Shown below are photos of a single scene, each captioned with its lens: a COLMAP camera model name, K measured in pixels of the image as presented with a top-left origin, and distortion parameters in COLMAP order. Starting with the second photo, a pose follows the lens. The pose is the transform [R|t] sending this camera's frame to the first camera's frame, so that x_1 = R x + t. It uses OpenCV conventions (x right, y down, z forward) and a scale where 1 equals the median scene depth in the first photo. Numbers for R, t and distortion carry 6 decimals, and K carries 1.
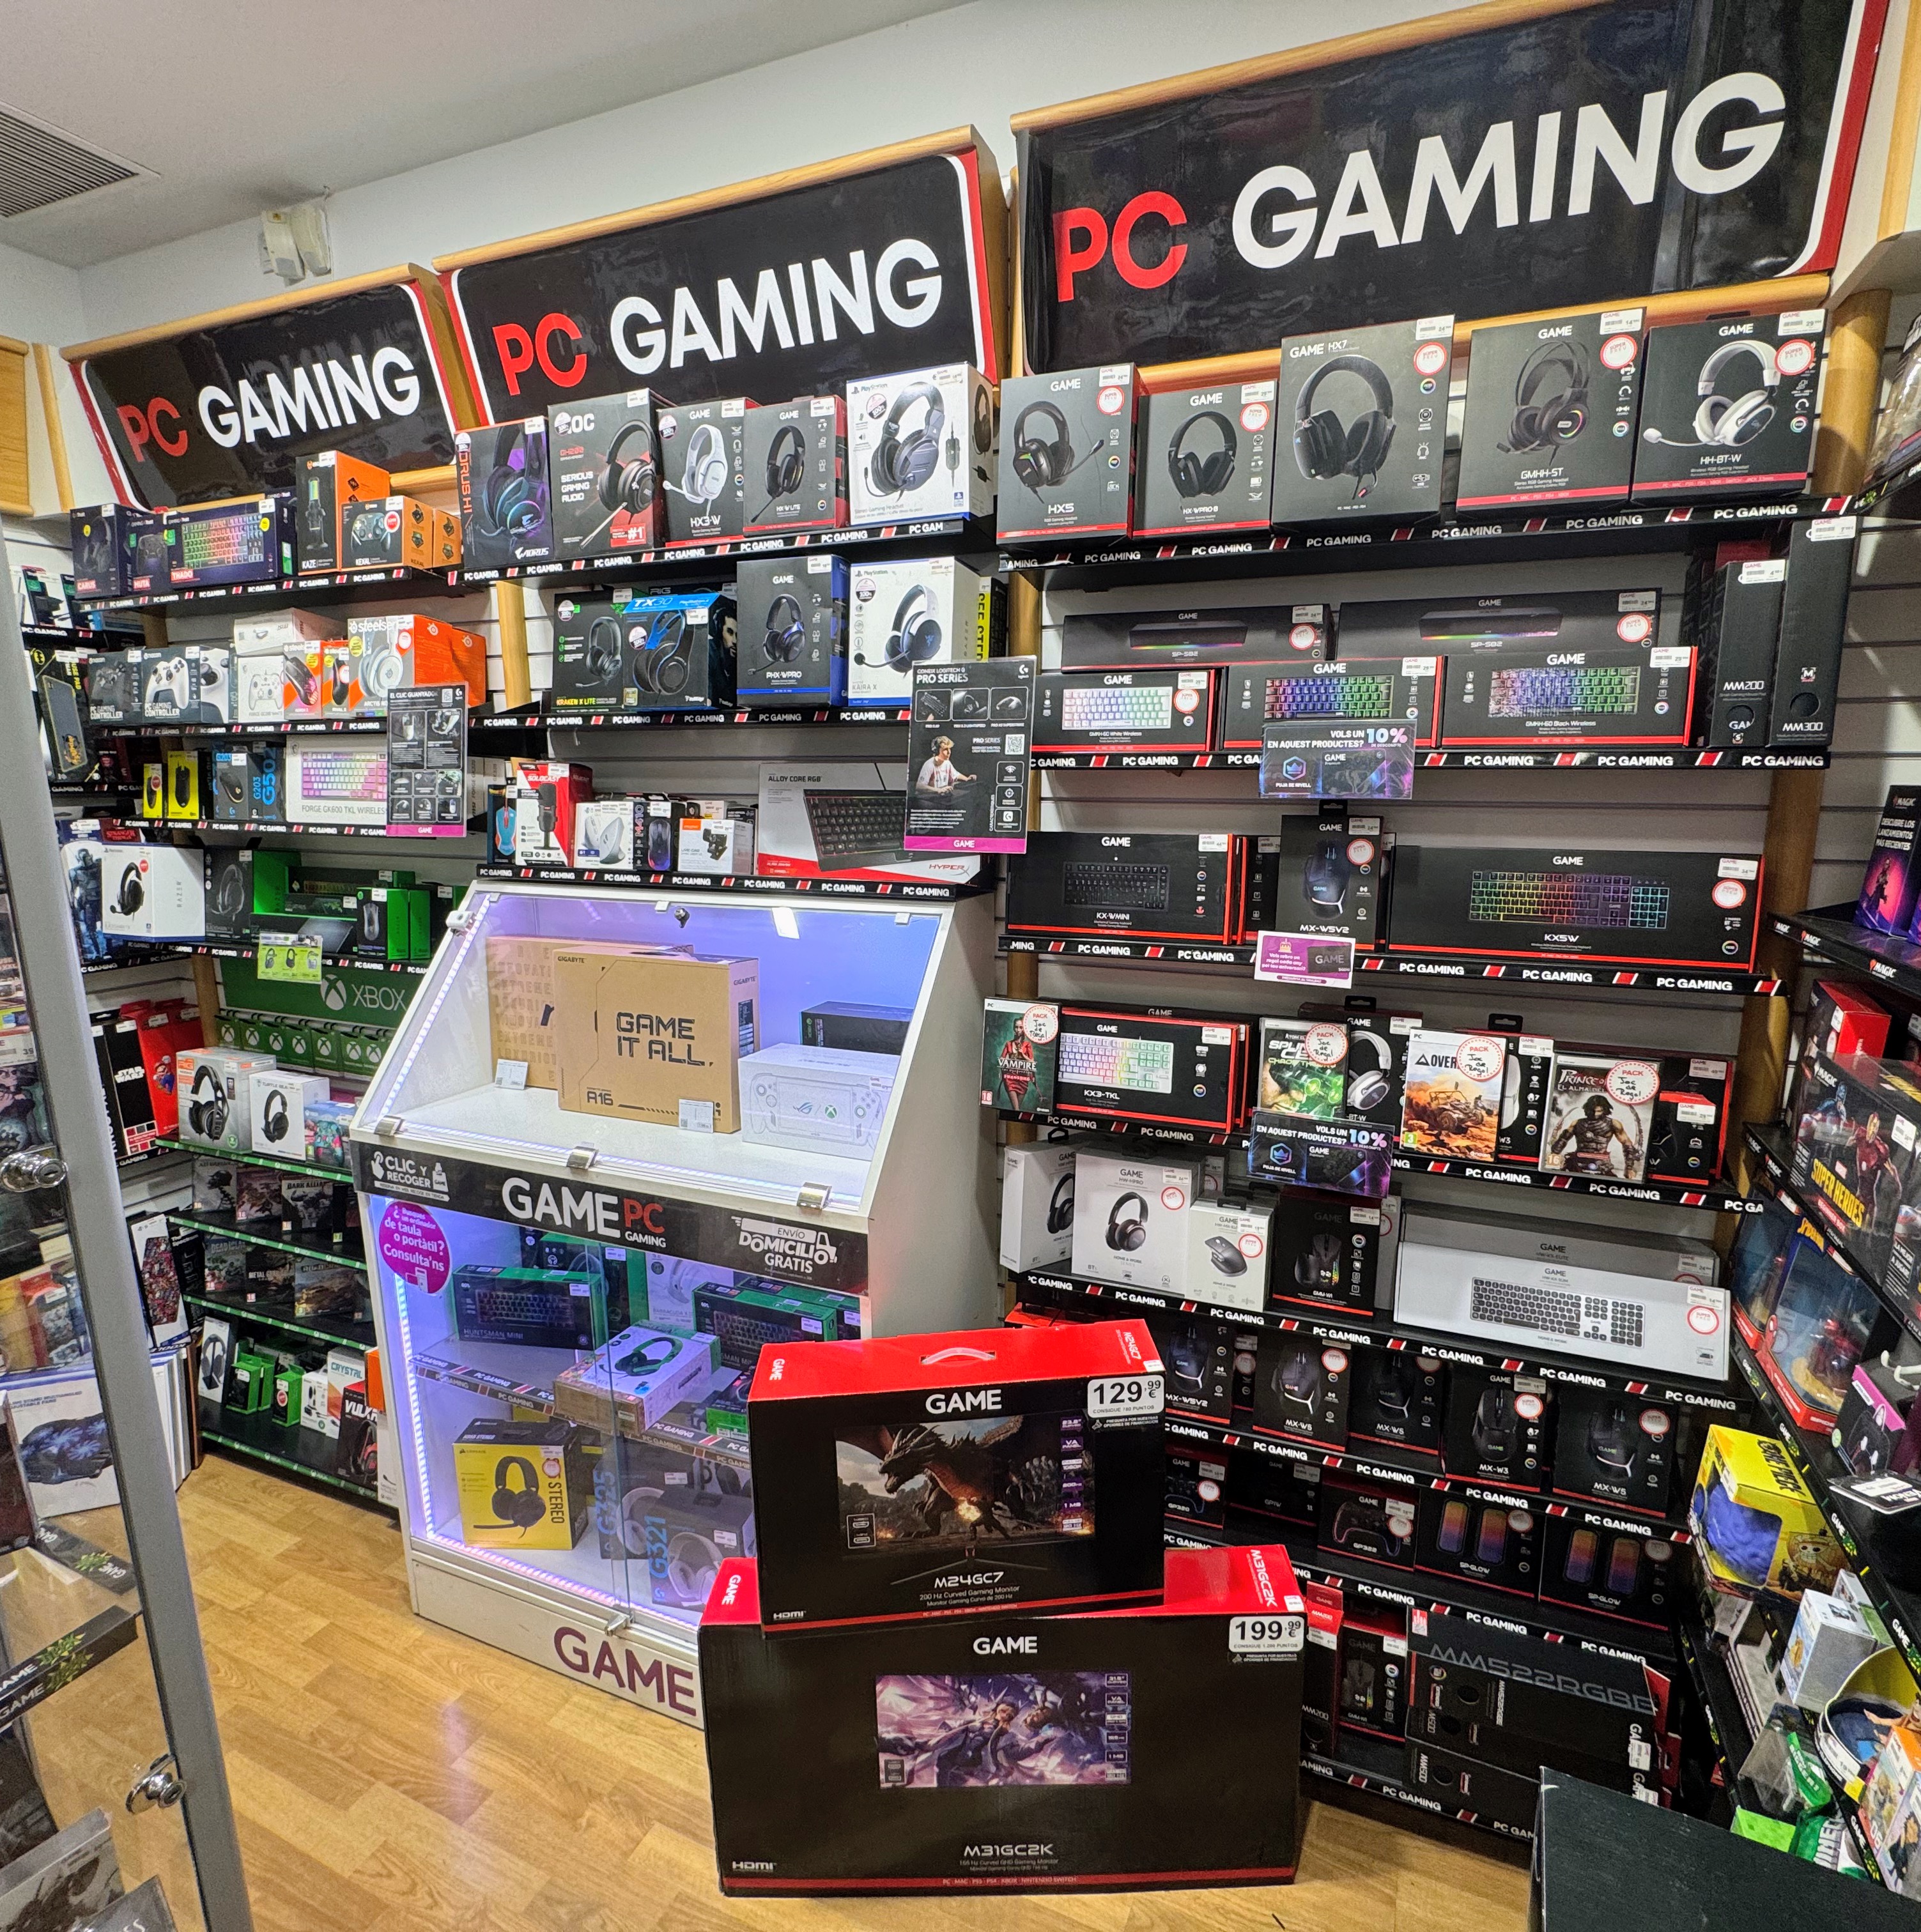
lens RADIAL K [[1026.1, 0, 1014.2], [0, 1026.1, 964.0], [0, 0, 1]] dist [-0.005352, 0.000112]
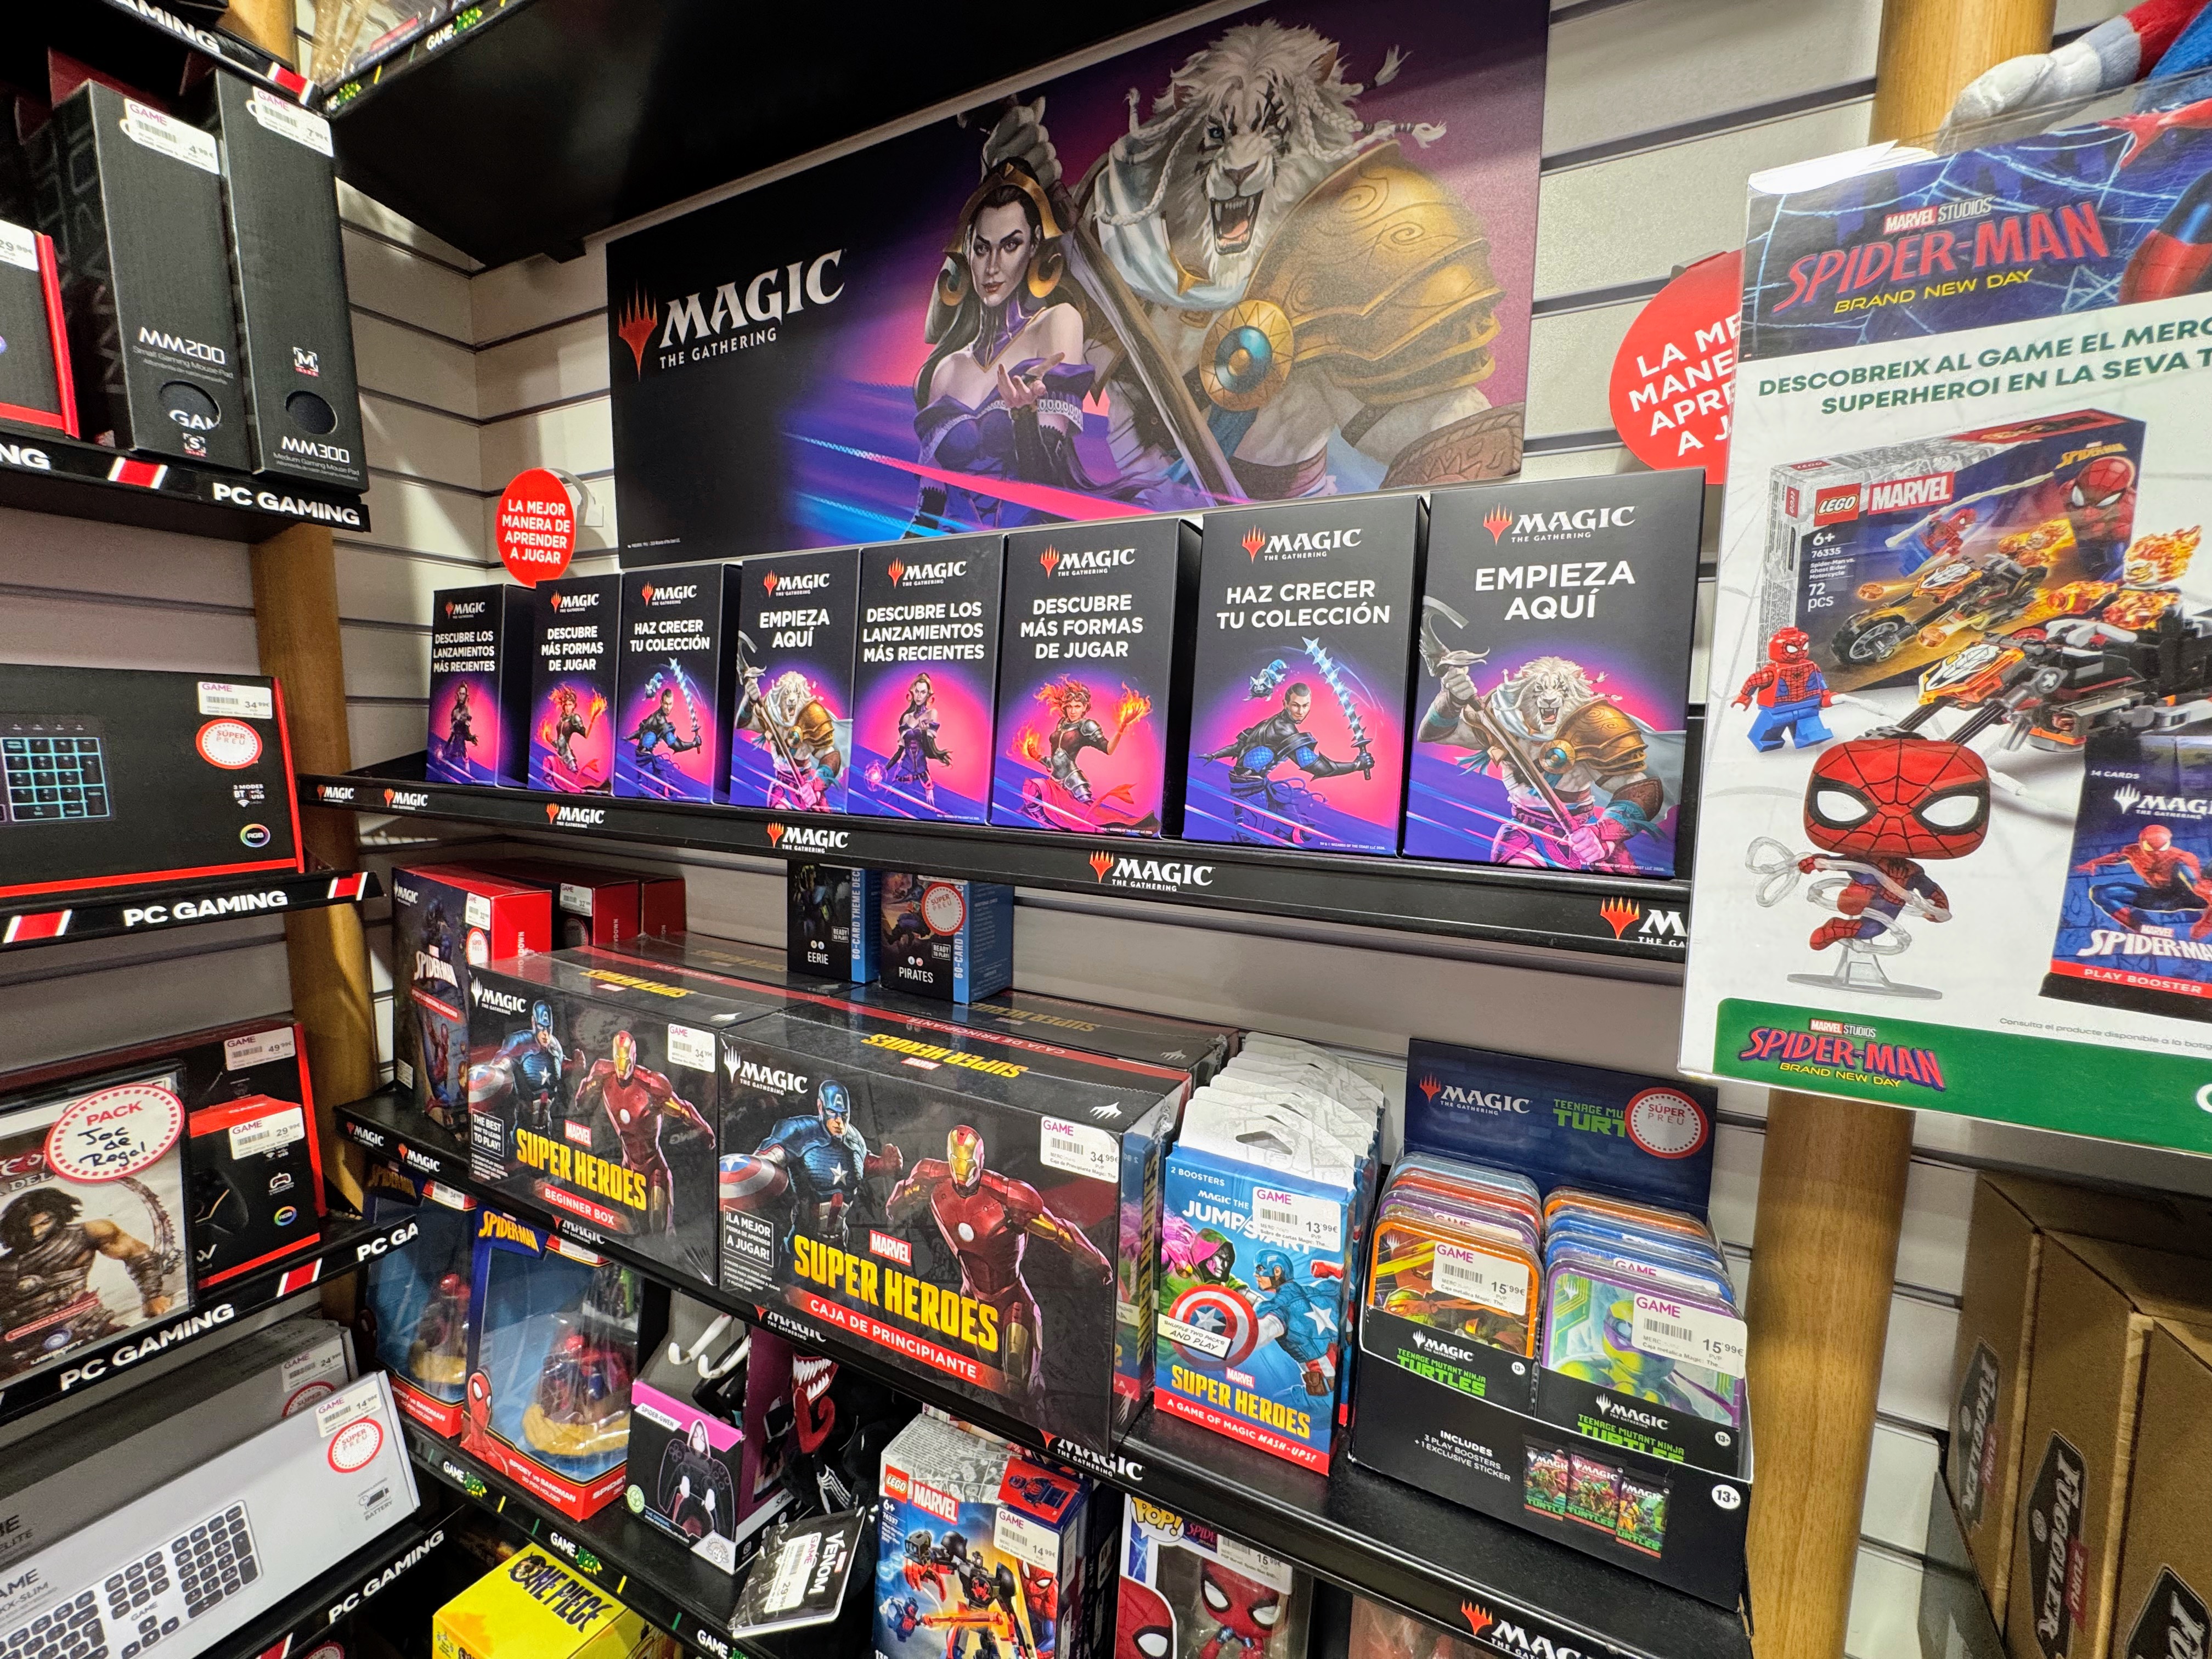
lens RADIAL K [[890.0, 0, 1107.0], [0, 890.0, 830.7], [0, 0, 1]] dist [-0.004085, 0.000845]
pose [[0.100599, -0.112911, 0.988499, 0.250501], [0.163978, 0.981834, 0.095462, 0.012516], [-0.981321, 0.152488, 0.117286, 0.466244]]
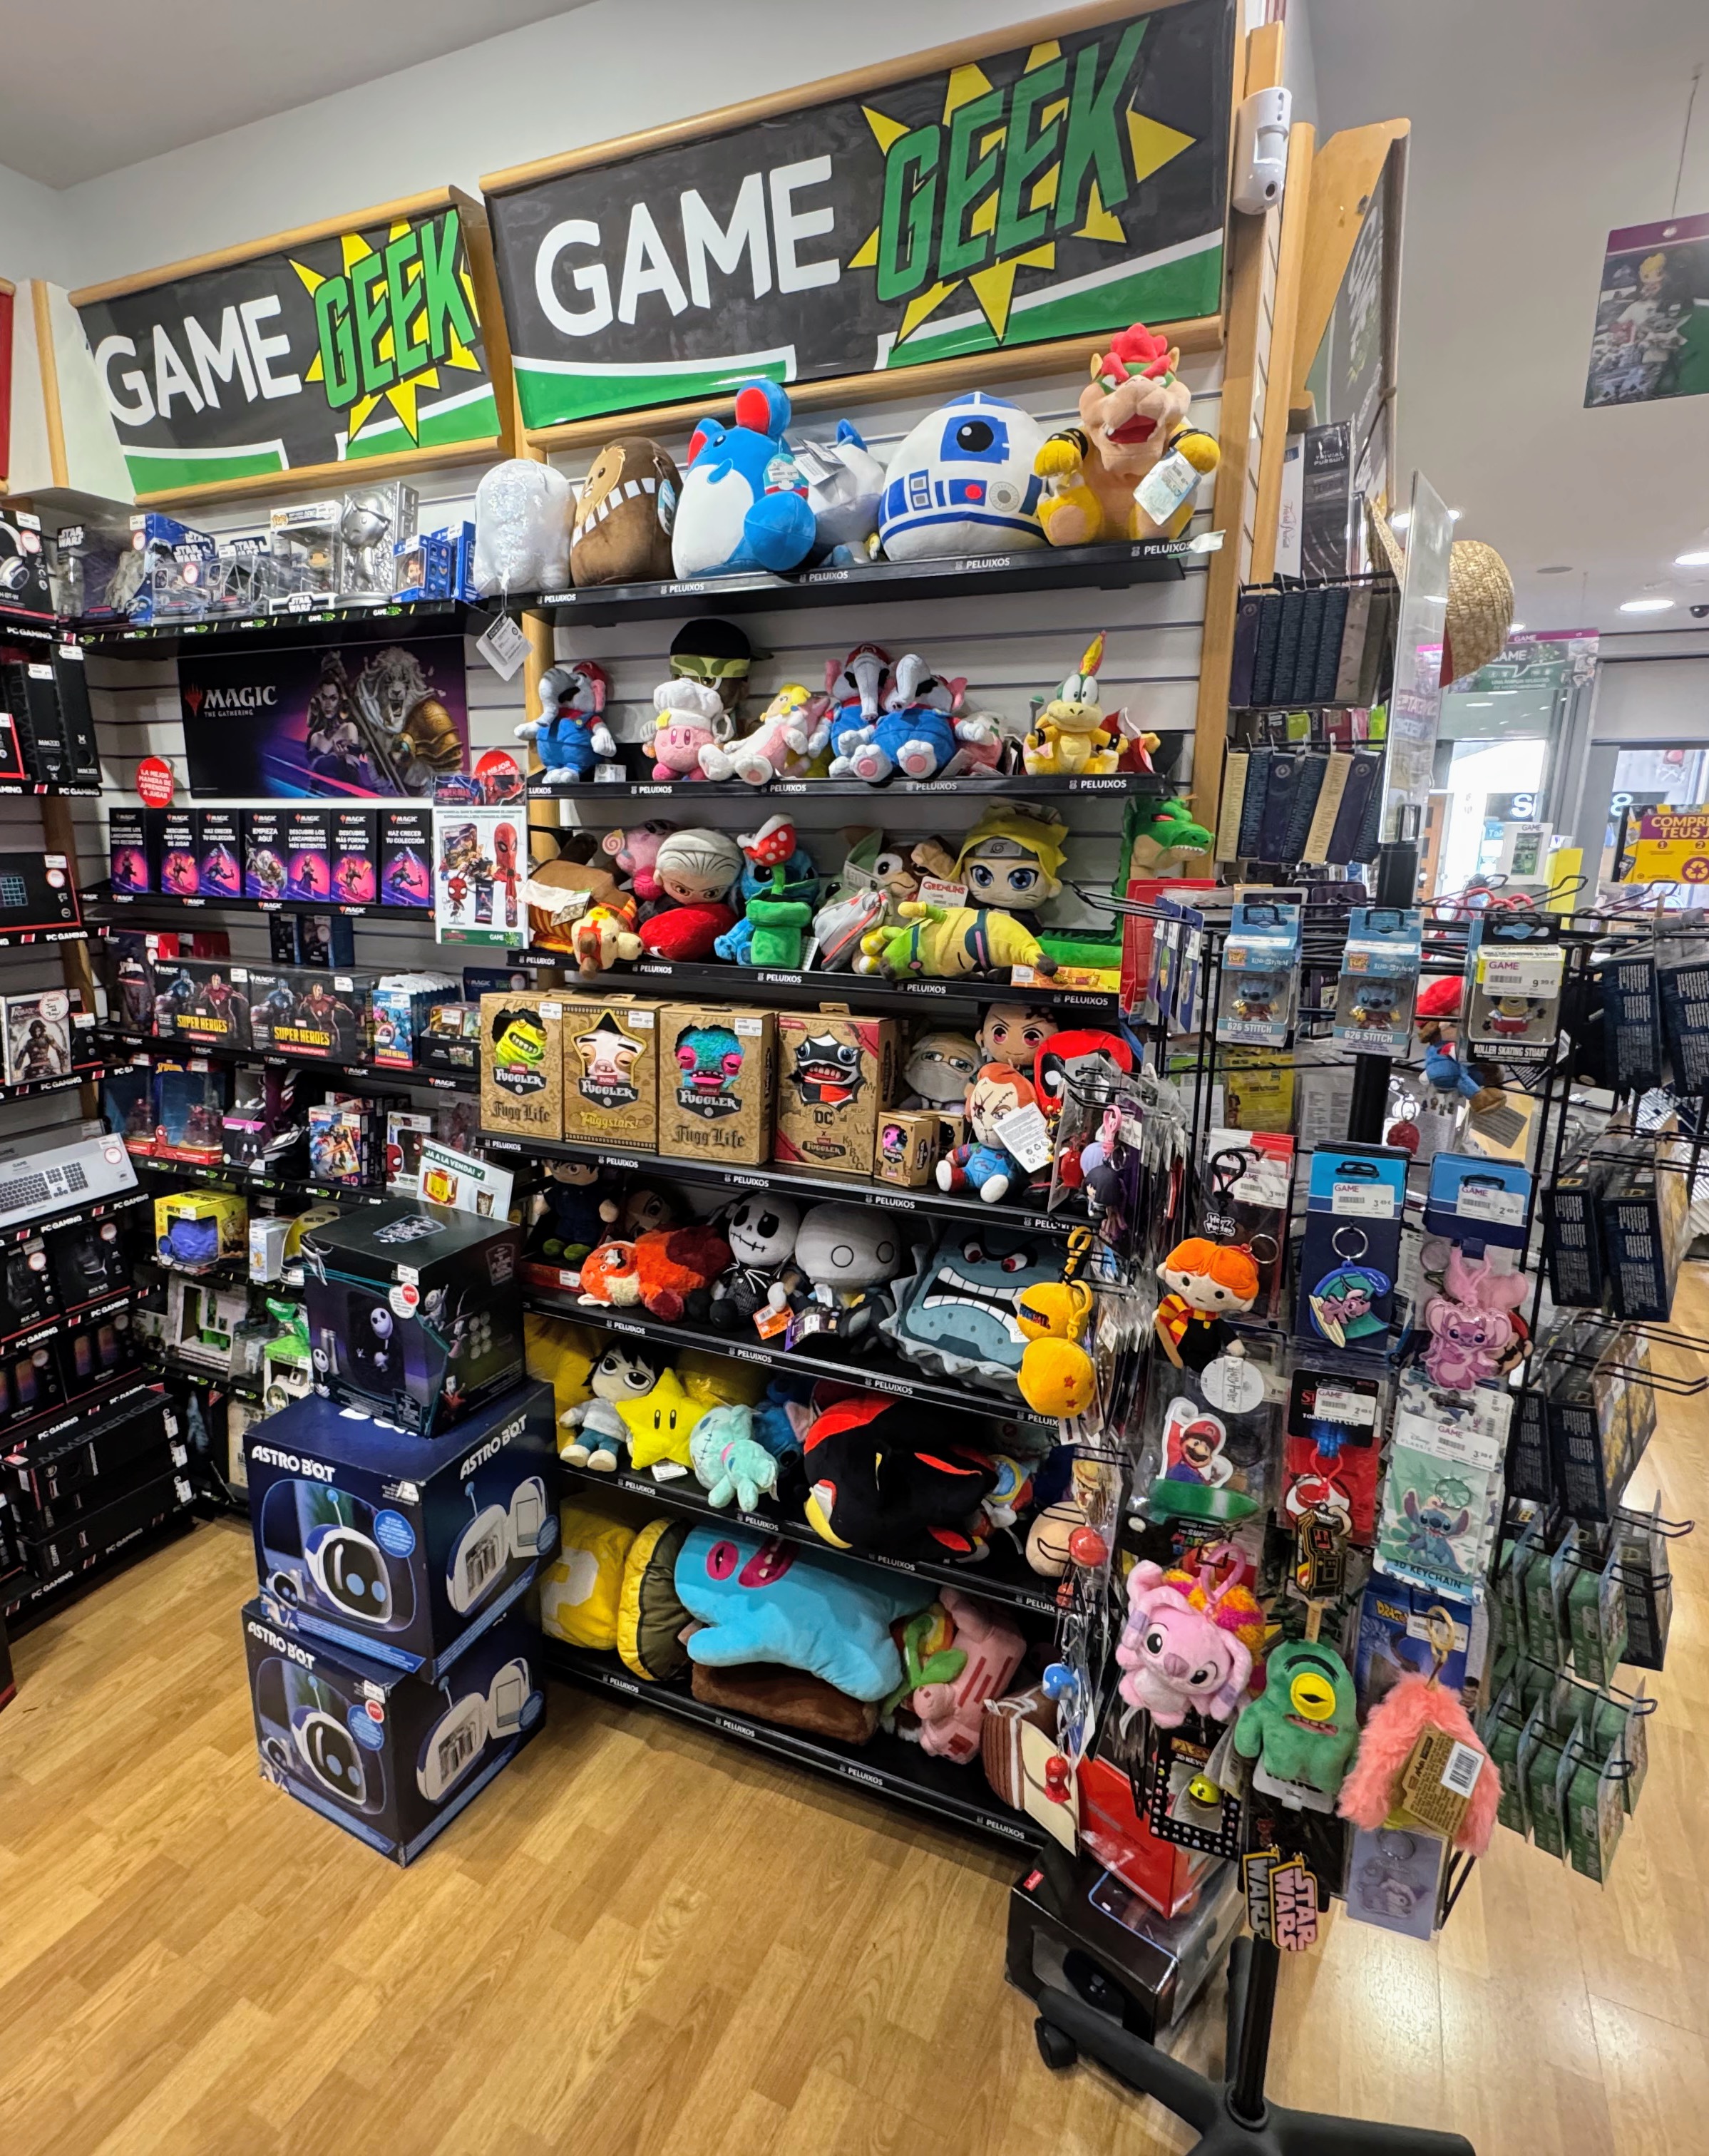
lens RADIAL K [[1186.4, 0, 788.2], [0, 1186.4, 1083.4], [0, 0, 1]] dist [-0.001306, -0.000630]
pose [[0.071207, -0.219700, 0.972965, -1.027290], [0.175615, 0.962966, 0.204589, 0.057417], [-0.981880, 0.156299, 0.107152, -0.225070]]
